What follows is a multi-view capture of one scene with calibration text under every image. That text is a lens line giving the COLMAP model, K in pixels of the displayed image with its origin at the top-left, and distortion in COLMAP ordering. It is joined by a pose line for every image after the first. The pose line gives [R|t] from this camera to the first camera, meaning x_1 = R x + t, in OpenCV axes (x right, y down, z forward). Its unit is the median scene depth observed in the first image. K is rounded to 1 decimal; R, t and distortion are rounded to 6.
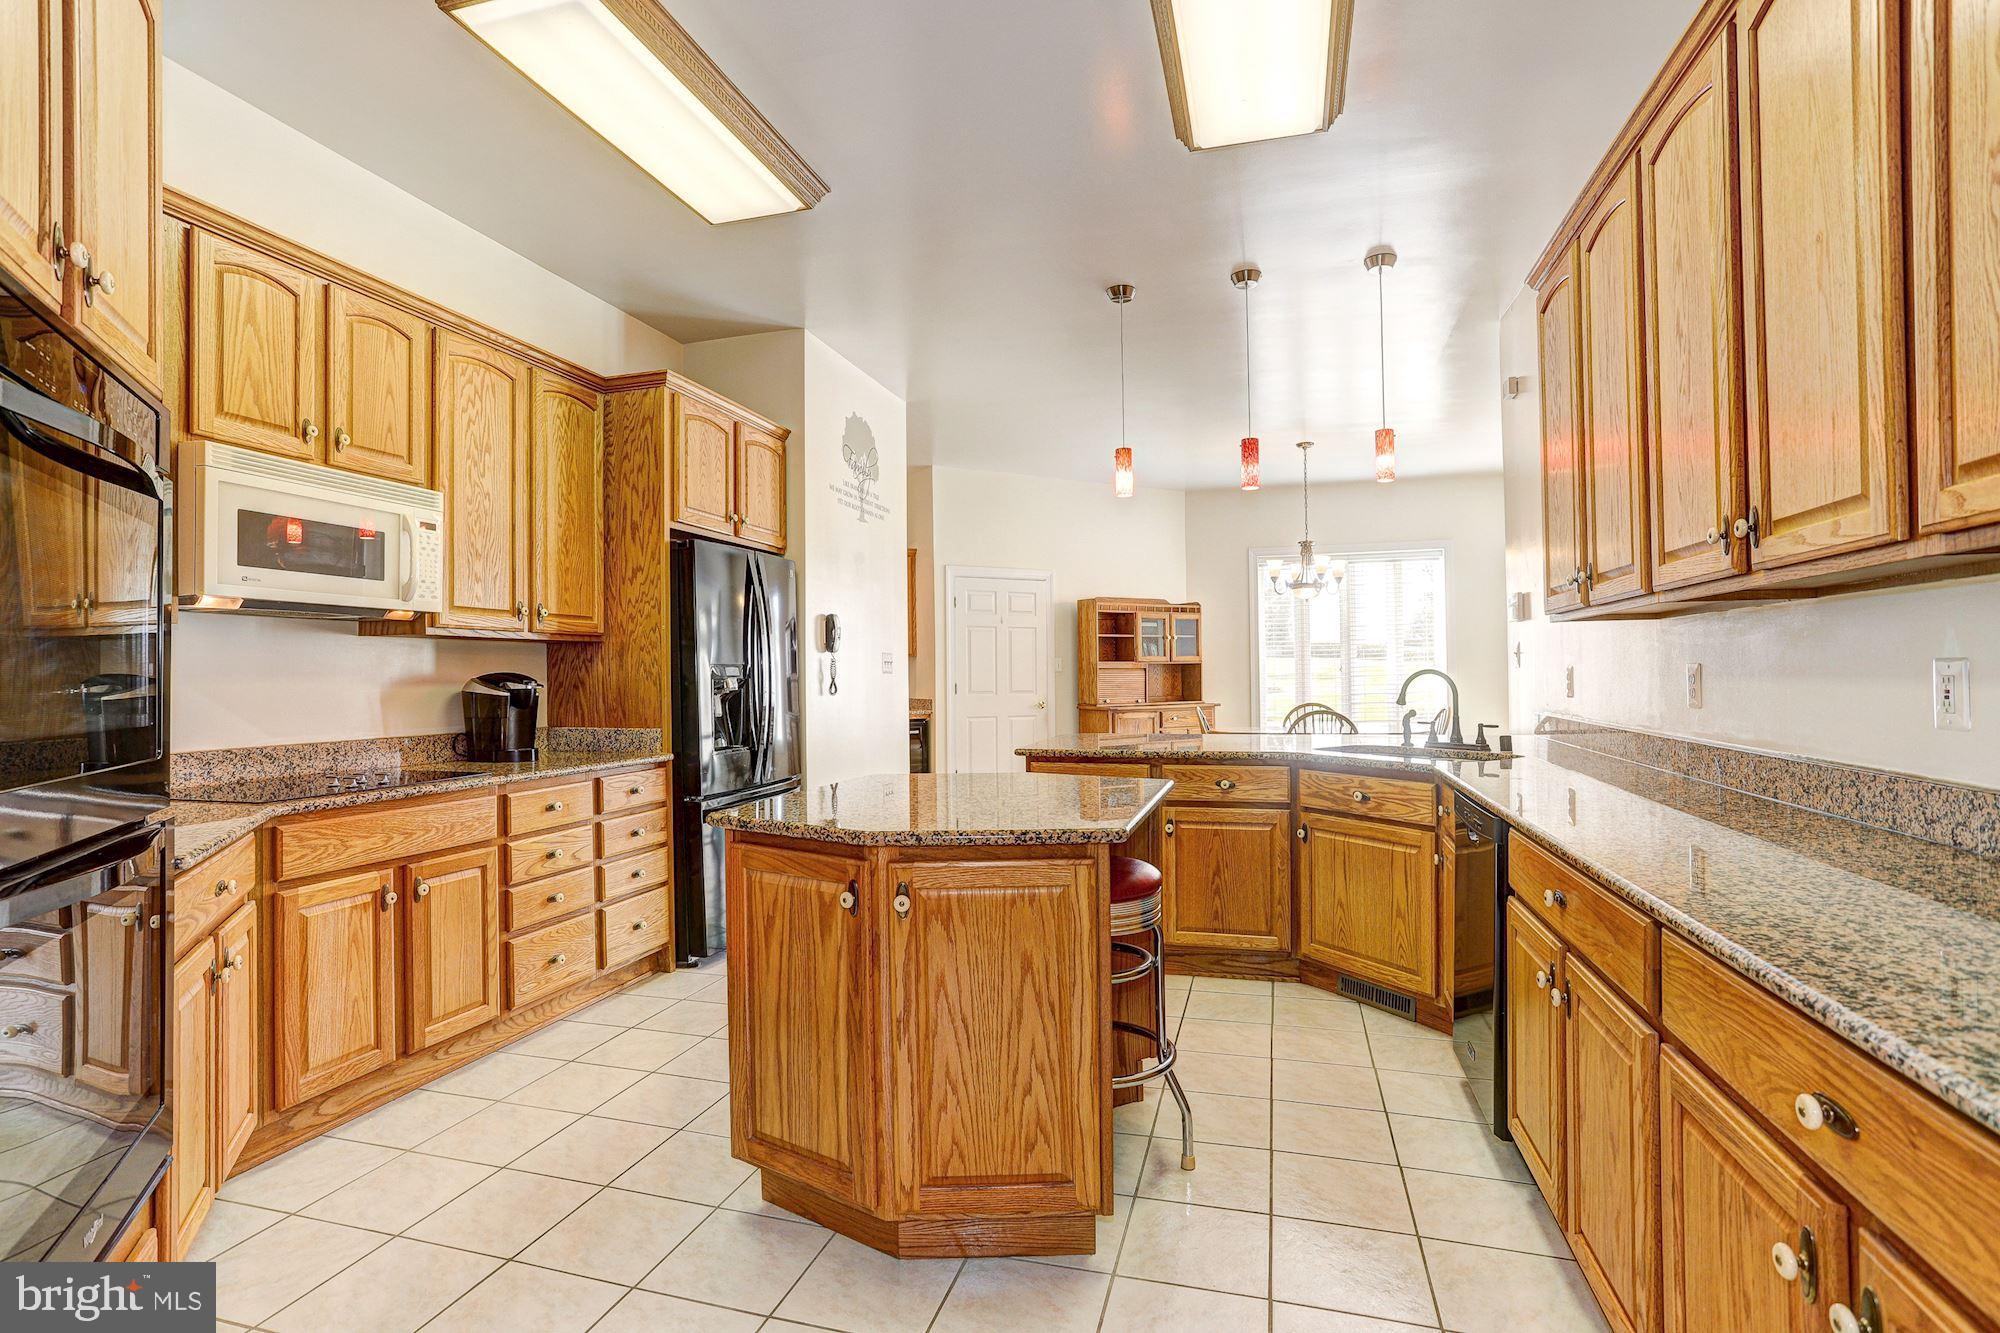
lens RADIAL K [[973.4, 0, 985.5], [0, 973.4, 665.3], [0, 0, 1]] dist [-0.056632, 0.036126]
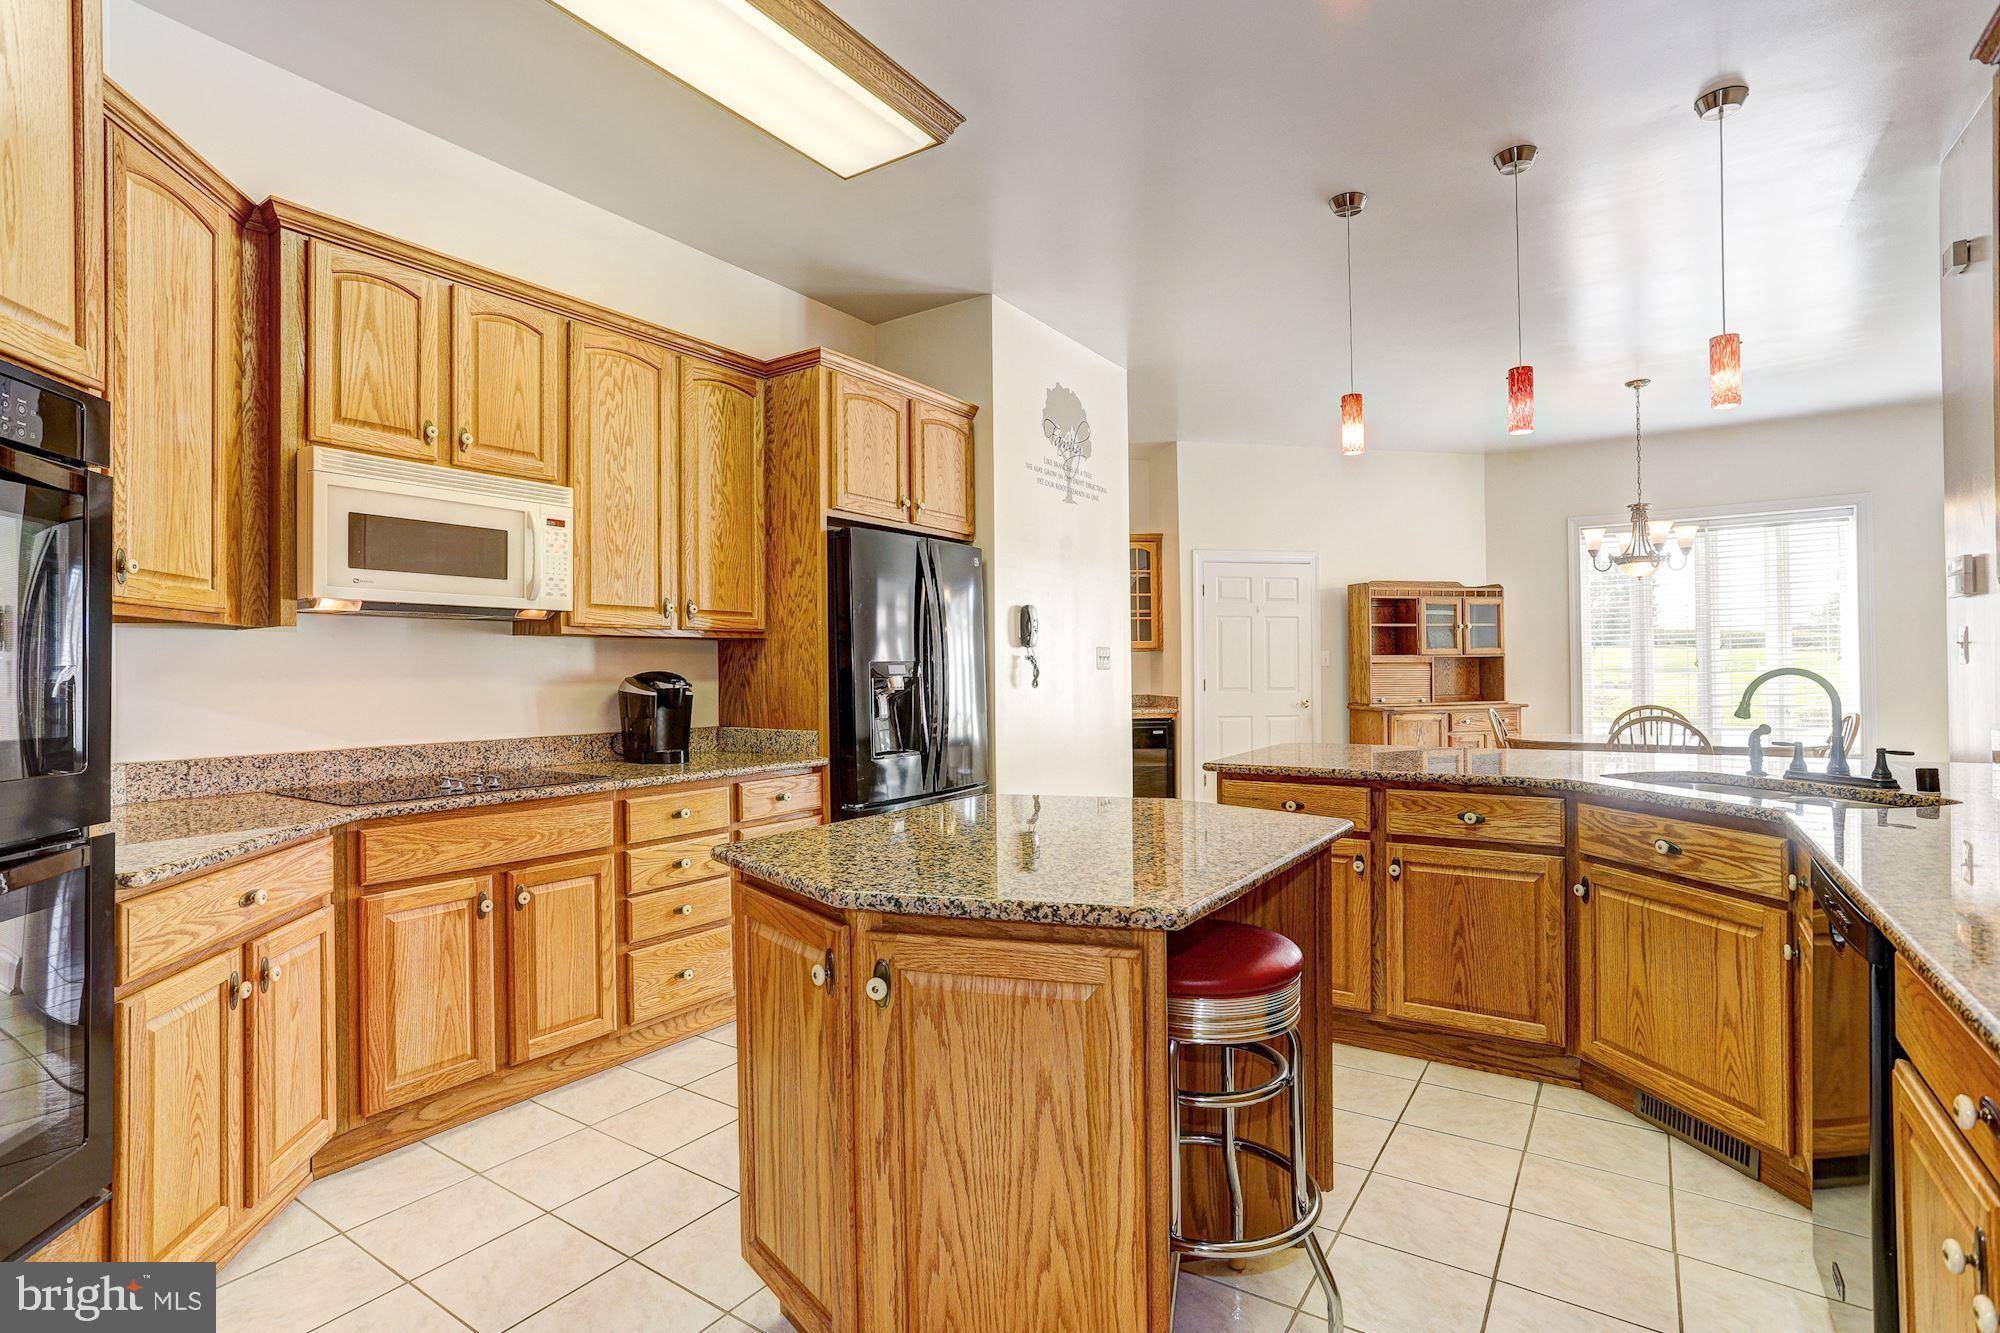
lens RADIAL K [[973.4, 0, 985.5], [0, 973.4, 665.3], [0, 0, 1]] dist [-0.056632, 0.036126]
pose [[0.952680, -0.000919, -0.303973, 0.113426], [0.003277, 0.999968, 0.007247, -0.004552], [0.303957, -0.007901, 0.952653, 0.163226]]
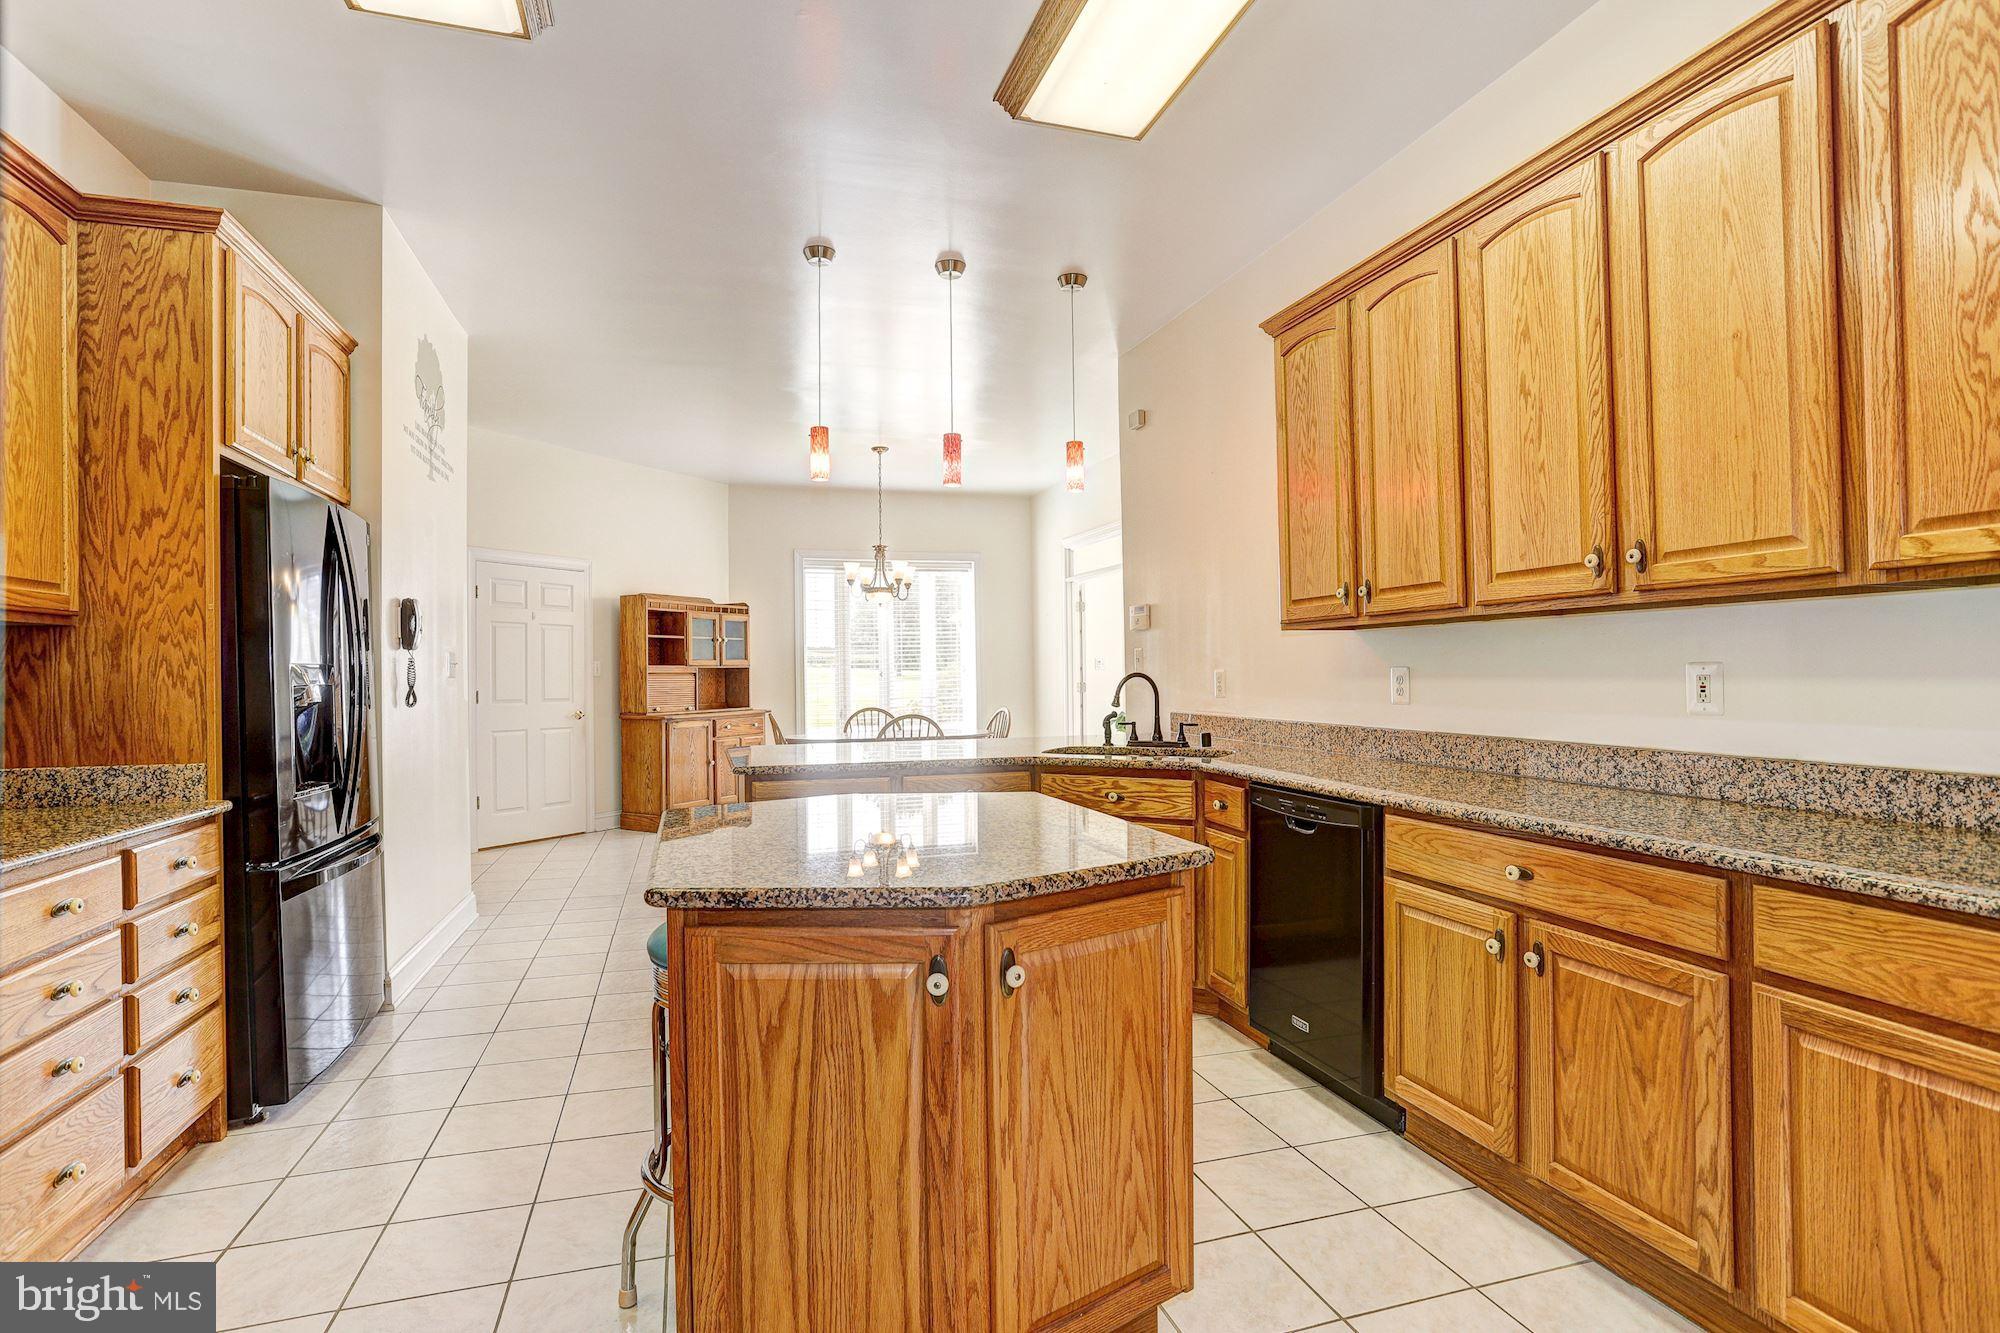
lens RADIAL K [[980.0, 0, 986.4], [0, 980.0, 665.3], [0, 0, 1]] dist [-0.056707, 0.030370]
pose [[0.833263, 0.005343, 0.552852, -0.271792], [-0.001902, 0.999975, -0.006797, 0.003687], [-0.552874, 0.004612, 0.833252, 0.192818]]
